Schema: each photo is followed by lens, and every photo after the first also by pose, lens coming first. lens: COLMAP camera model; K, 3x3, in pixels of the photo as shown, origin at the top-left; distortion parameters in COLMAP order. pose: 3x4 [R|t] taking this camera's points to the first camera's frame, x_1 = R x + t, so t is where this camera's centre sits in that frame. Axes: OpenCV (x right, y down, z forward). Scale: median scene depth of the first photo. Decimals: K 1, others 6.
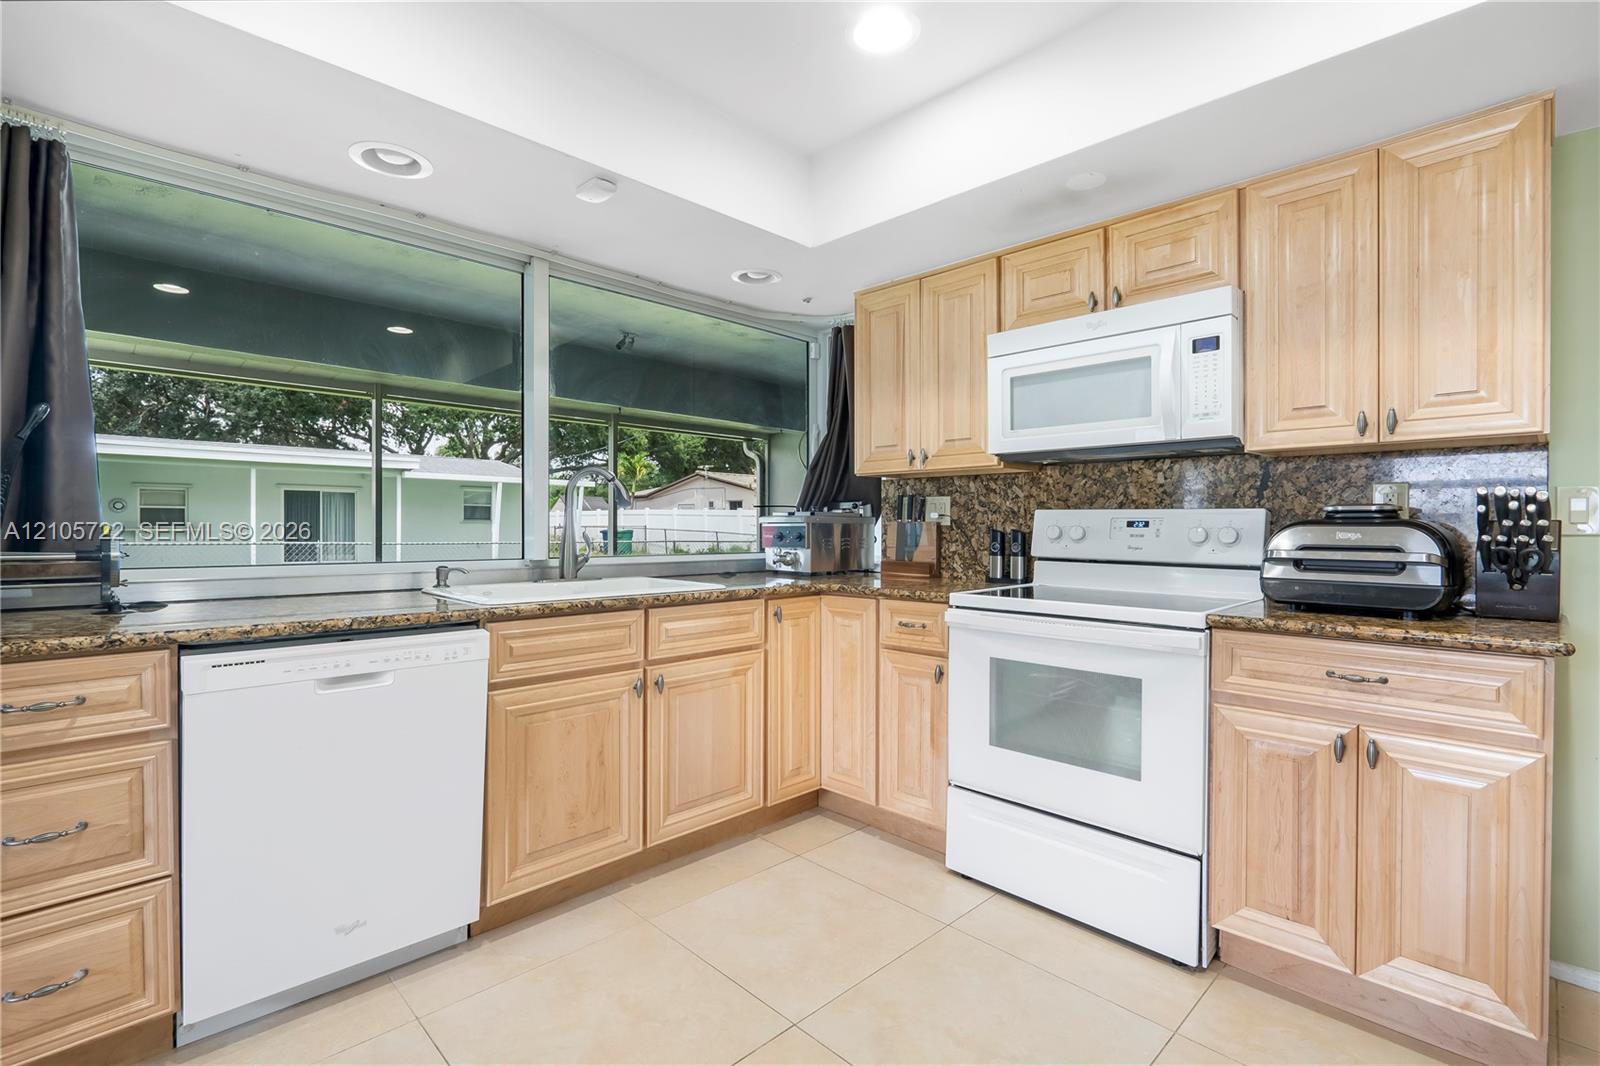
lens RADIAL K [[738.0, 0, 805.6], [0, 738.0, 534.3], [0, 0, 1]] dist [-0.008479, 0.000677]
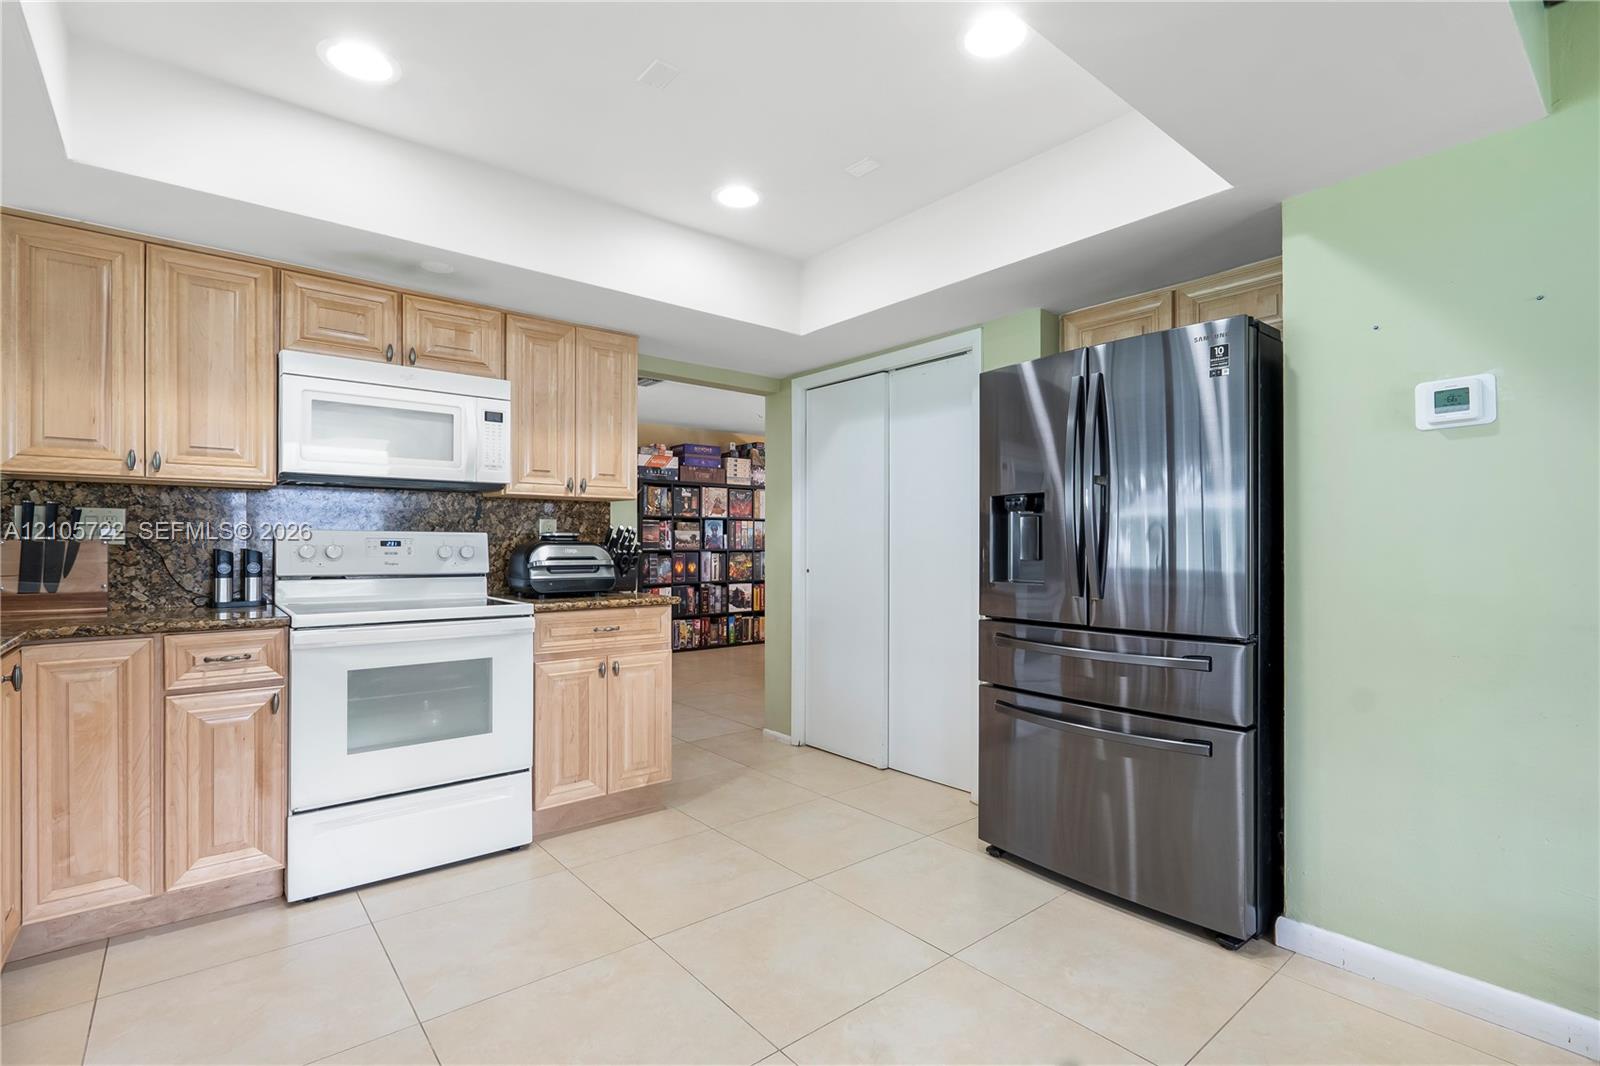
lens RADIAL K [[738.0, 0, 791.6], [0, 738.0, 541.9], [0, 0, 1]] dist [-0.008479, 0.000677]
pose [[0.092564, -0.000085, 0.995707, -0.682171], [0.009269, 0.999957, -0.000776, -0.009578], [-0.995664, 0.009301, 0.092561, 0.252637]]
